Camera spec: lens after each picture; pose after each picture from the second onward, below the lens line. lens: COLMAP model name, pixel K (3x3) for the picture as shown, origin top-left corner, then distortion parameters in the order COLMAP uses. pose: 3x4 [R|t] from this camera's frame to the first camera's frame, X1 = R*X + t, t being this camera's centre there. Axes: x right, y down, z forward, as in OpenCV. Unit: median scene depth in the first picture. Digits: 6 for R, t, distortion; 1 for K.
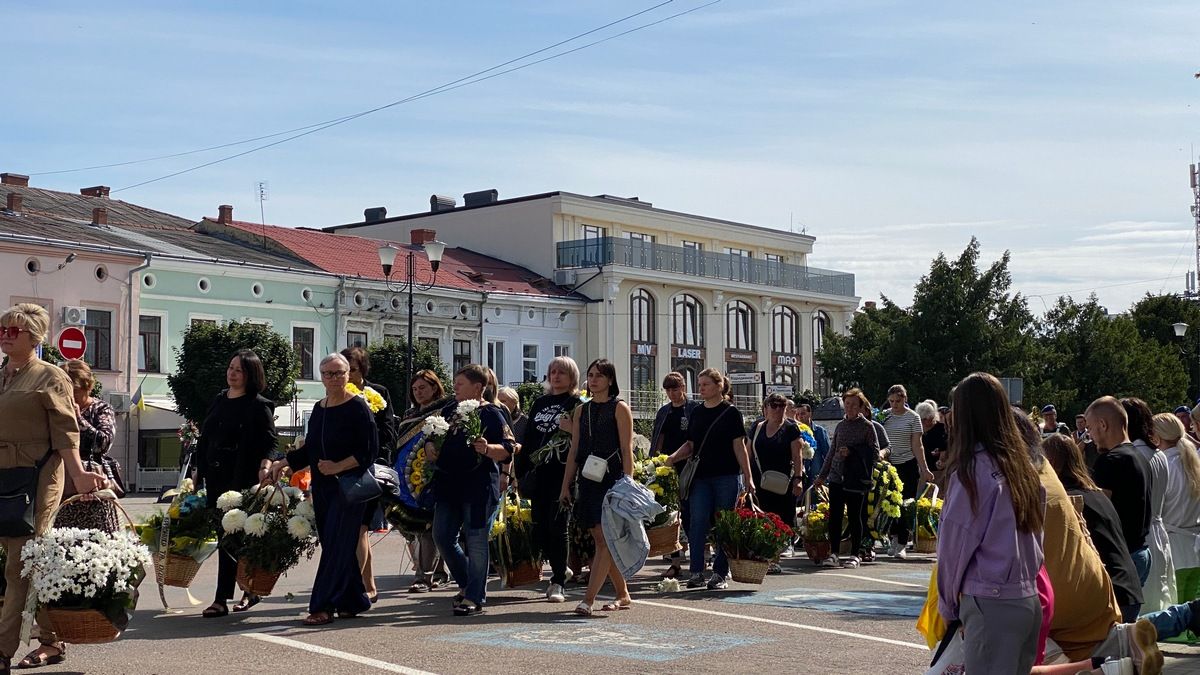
lens RADIAL K [[1728.9, 0, 600.0], [0, 1728.9, 337.5], [0, 0, 1]] dist [-0.009854, -0.062489]
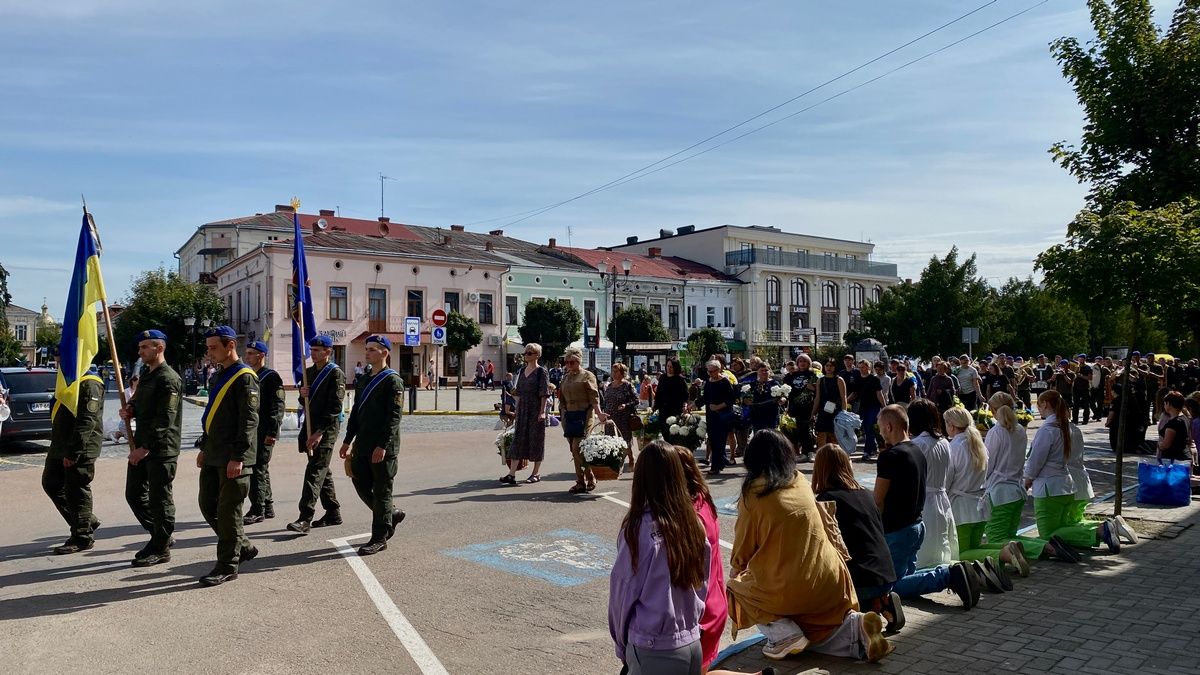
lens RADIAL K [[833.2, 0, 599.1], [0, 833.2, 319.9], [0, 0, 1]] dist [0.000726, -0.142559]
pose [[0.971232, -0.007165, -0.238027, 0.061312], [0.015549, 0.999322, 0.033366, -0.014933], [0.237626, -0.036107, 0.970685, 0.089950]]
